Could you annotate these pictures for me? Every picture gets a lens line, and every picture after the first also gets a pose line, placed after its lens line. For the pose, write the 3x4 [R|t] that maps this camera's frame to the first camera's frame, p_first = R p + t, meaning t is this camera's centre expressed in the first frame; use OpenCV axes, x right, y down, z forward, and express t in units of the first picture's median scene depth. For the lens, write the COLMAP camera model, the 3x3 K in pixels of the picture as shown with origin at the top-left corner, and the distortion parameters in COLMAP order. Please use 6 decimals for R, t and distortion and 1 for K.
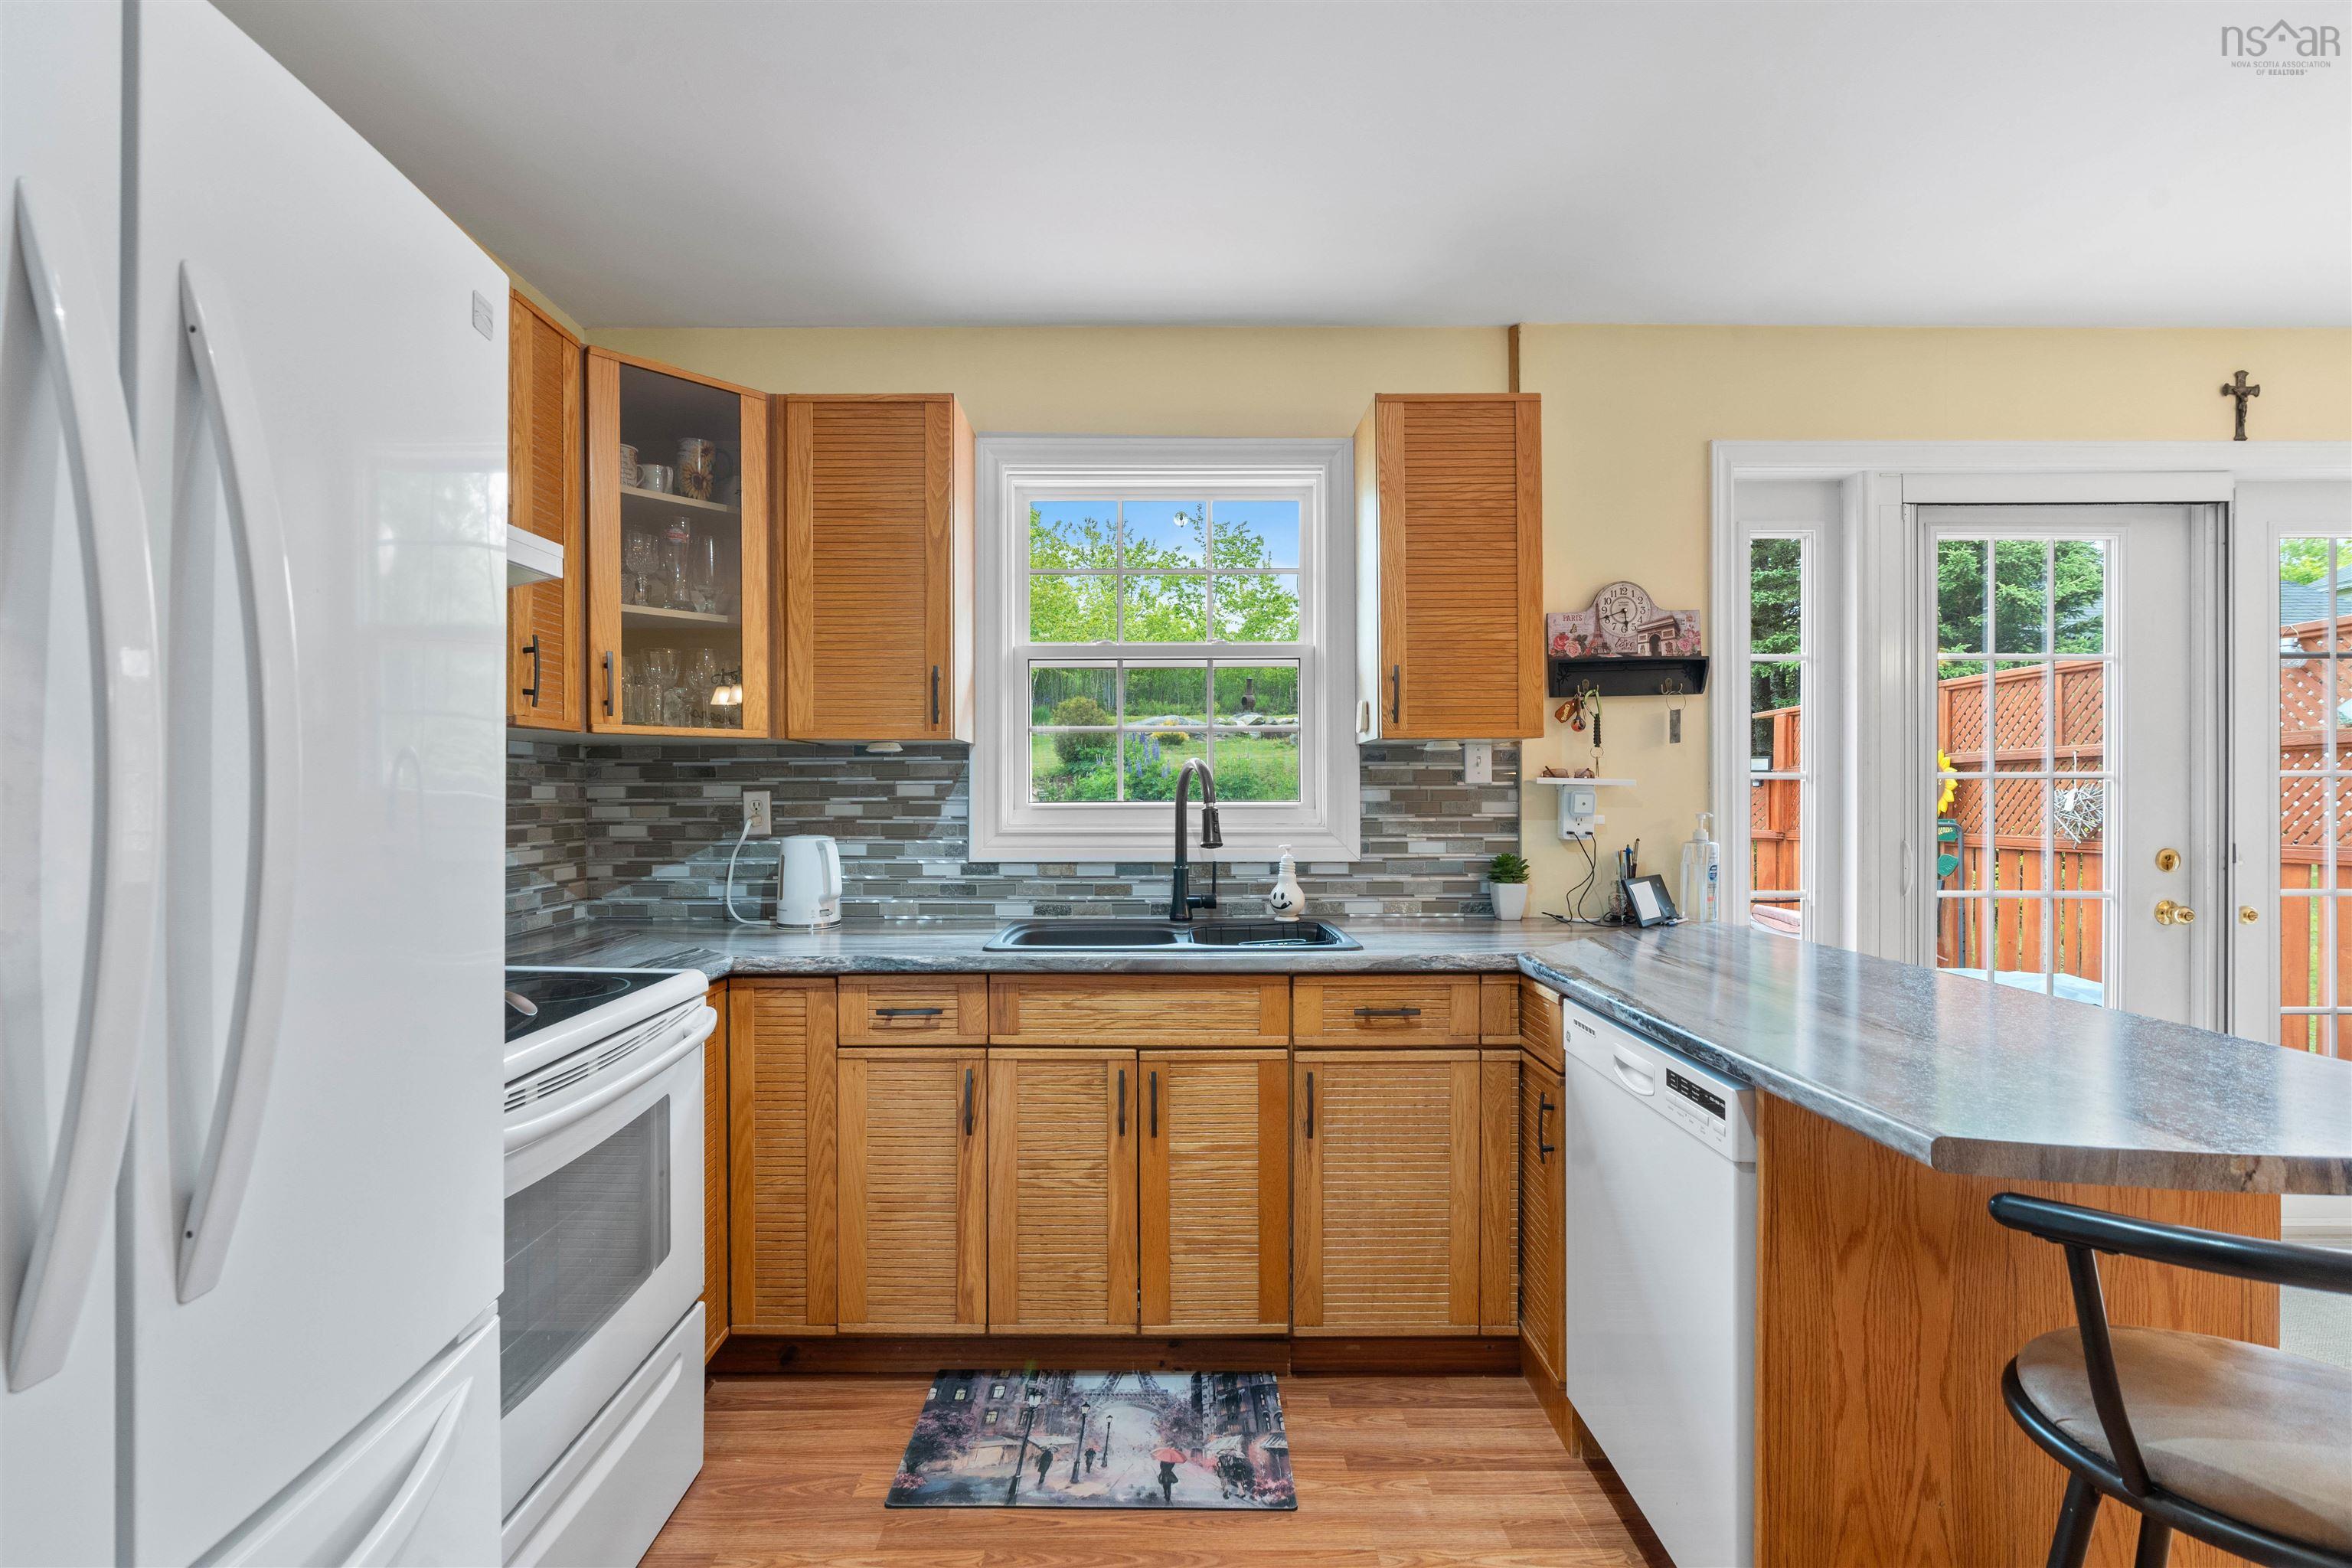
lens RADIAL K [[1068.9, 0, 1166.6], [0, 1068.9, 798.5], [0, 0, 1]] dist [-0.010753, 0.004779]
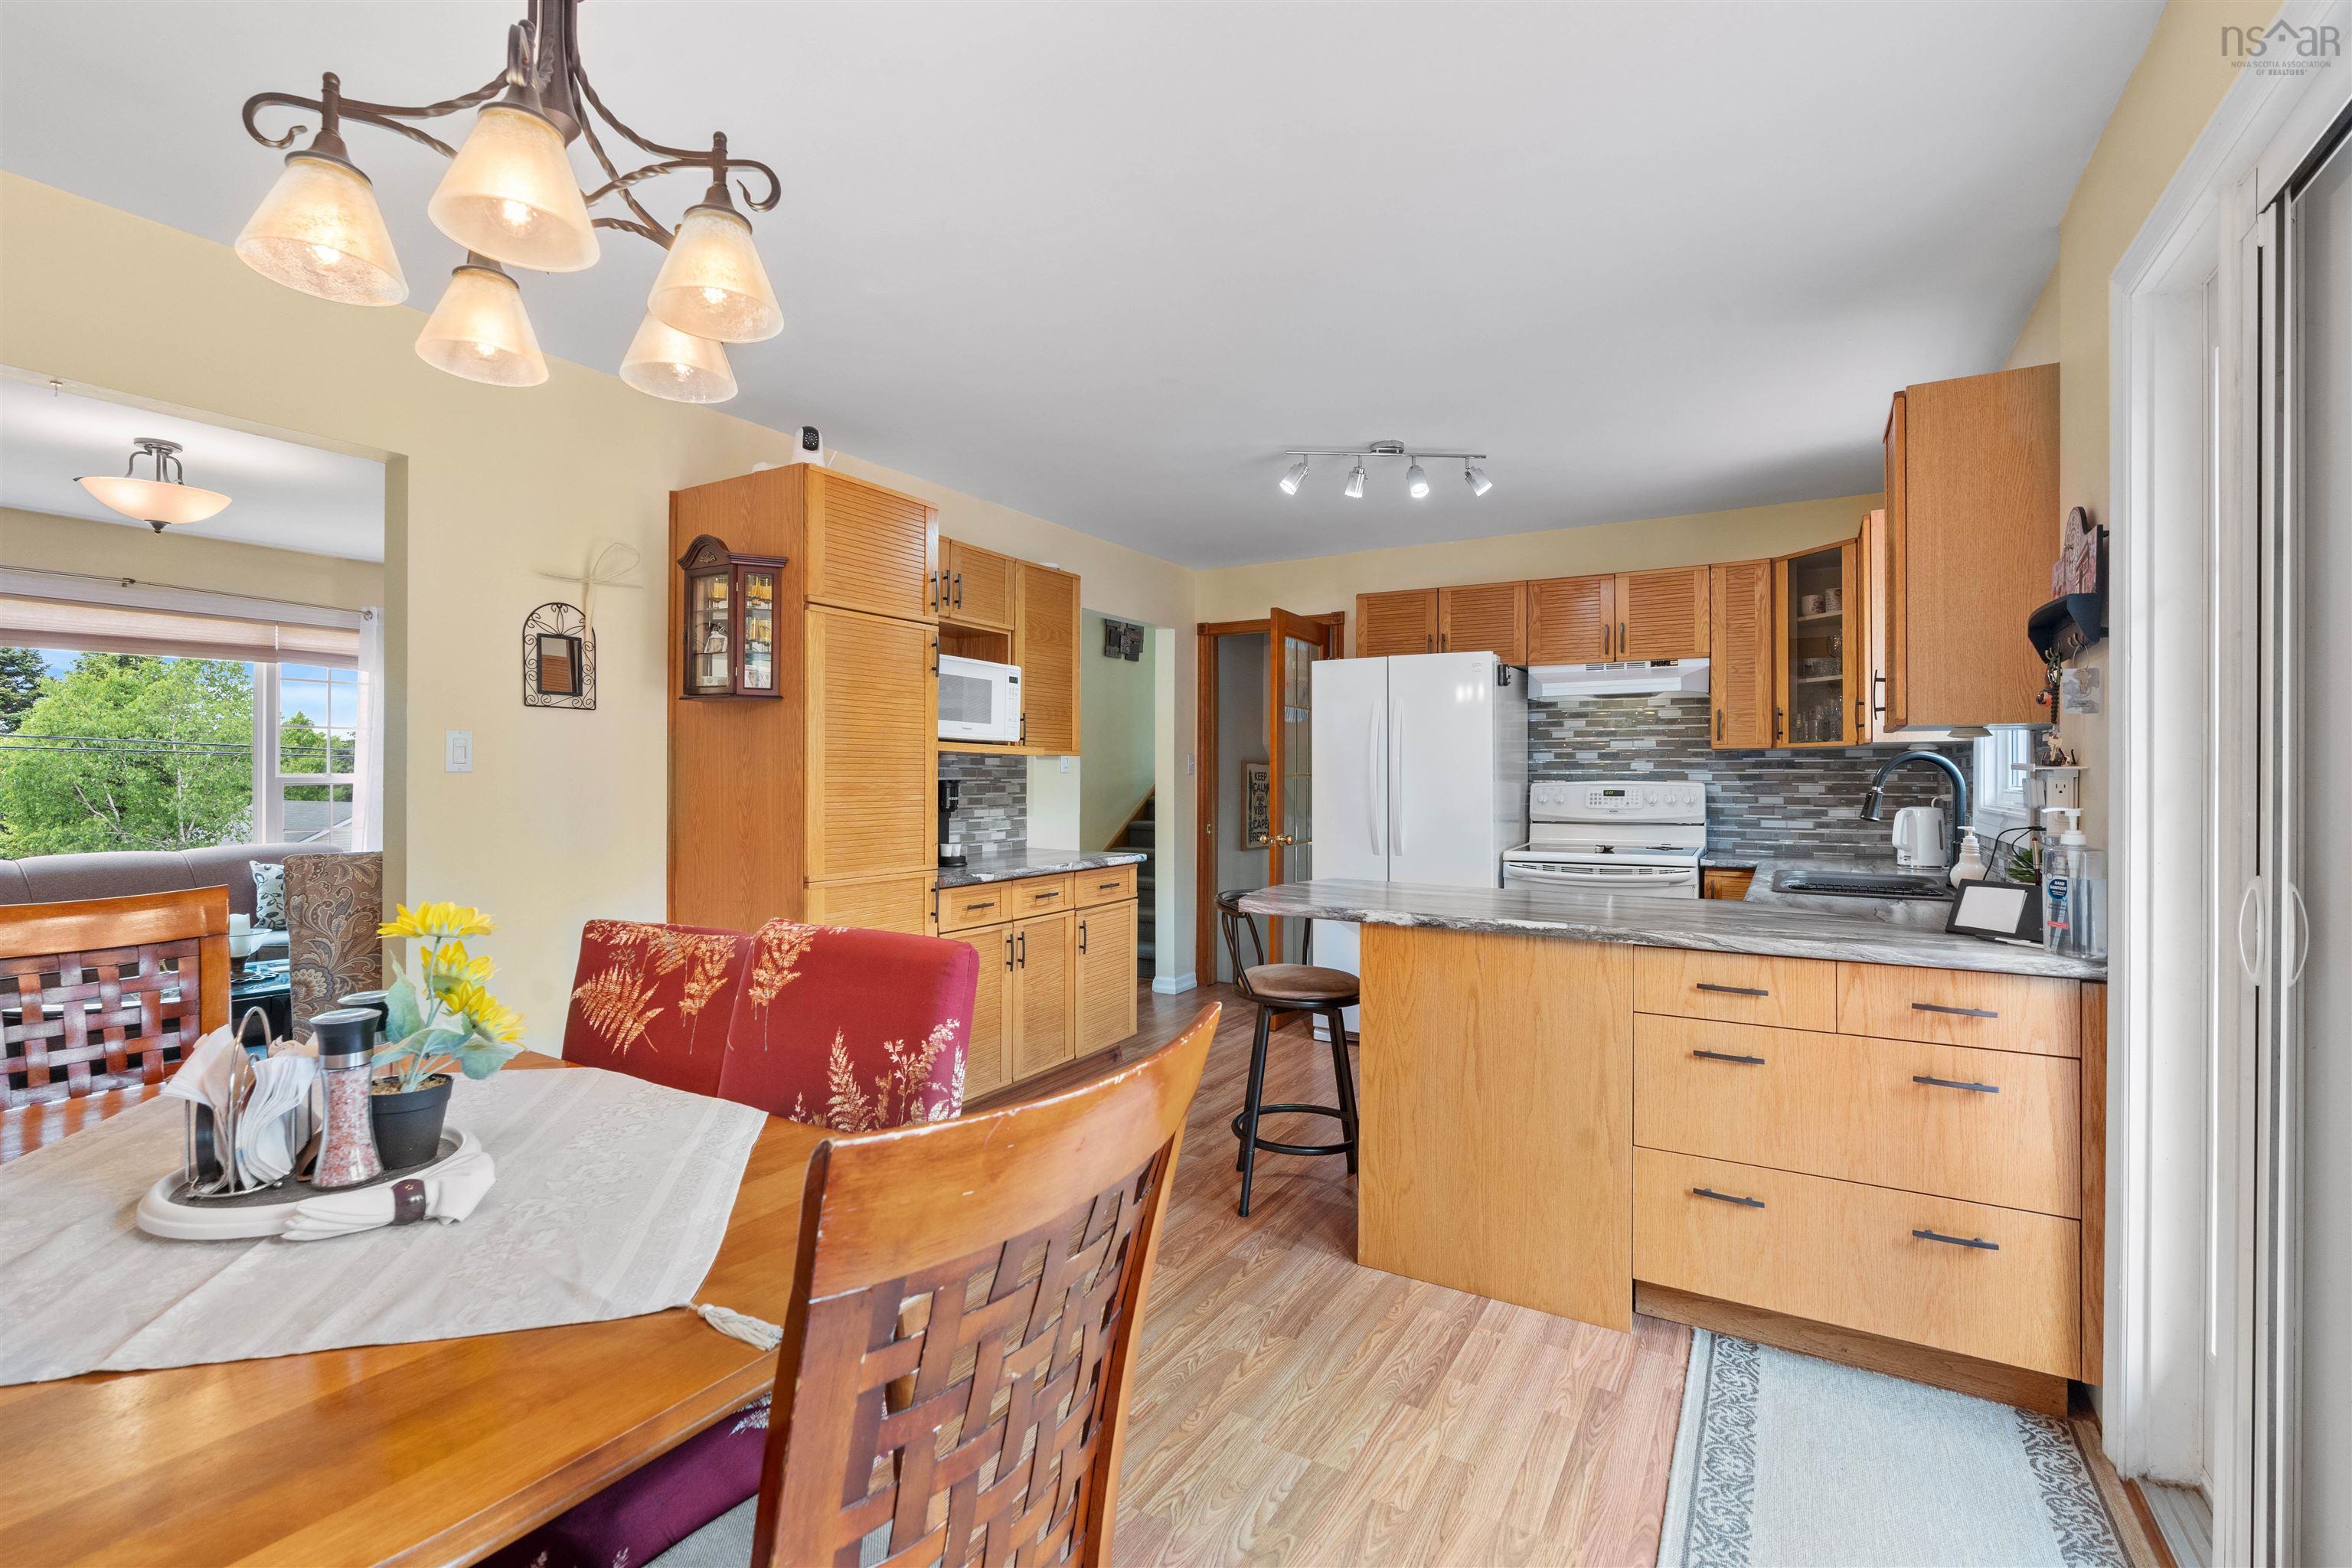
lens RADIAL K [[1068.9, 0, 1173.0], [0, 1068.9, 766.7], [0, 0, 1]] dist [-0.010753, 0.004779]
pose [[-0.506827, -0.007383, -0.862016, 1.521584], [-0.006030, 0.999969, -0.005019, -0.007888], [0.862027, 0.002654, -0.506855, 0.881080]]
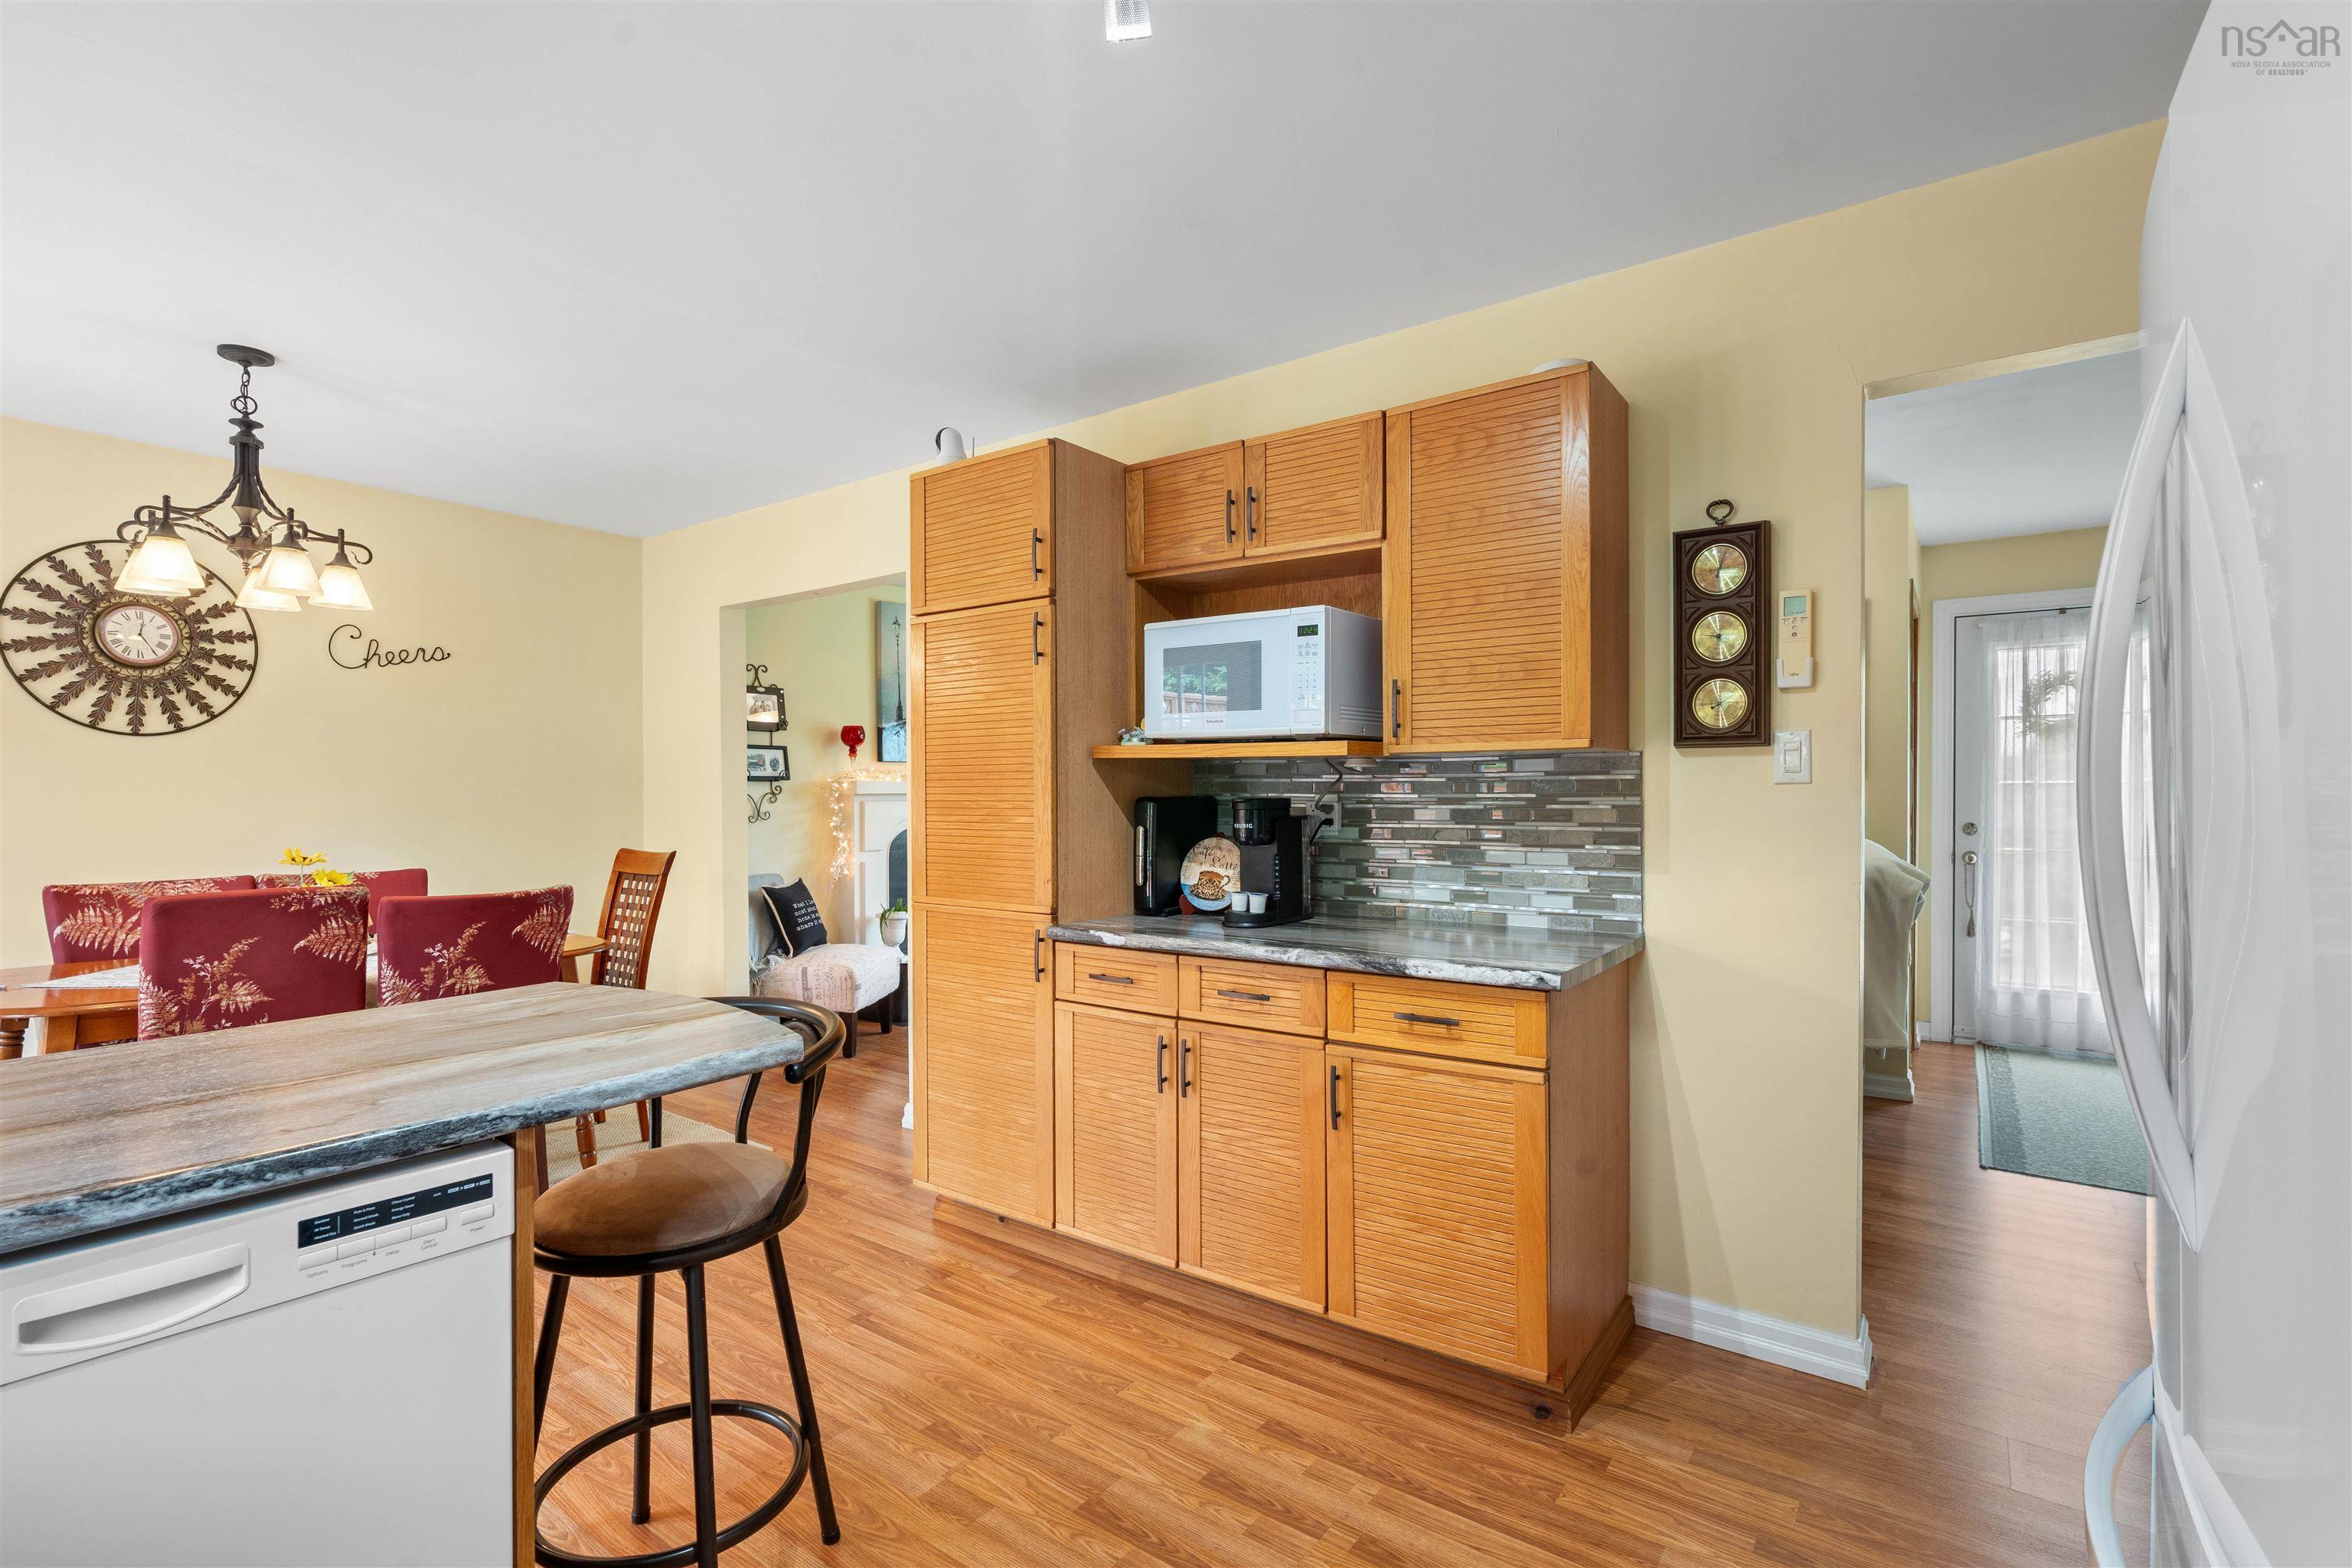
lens RADIAL K [[1068.9, 0, 1155.8], [0, 1068.9, 802.4], [0, 0, 1]] dist [-0.010753, 0.004779]
pose [[-0.801674, -0.001712, 0.597759, -0.196802], [0.006680, 0.999908, 0.011822, -0.003277], [-0.597724, 0.013471, -0.801589, 0.712877]]
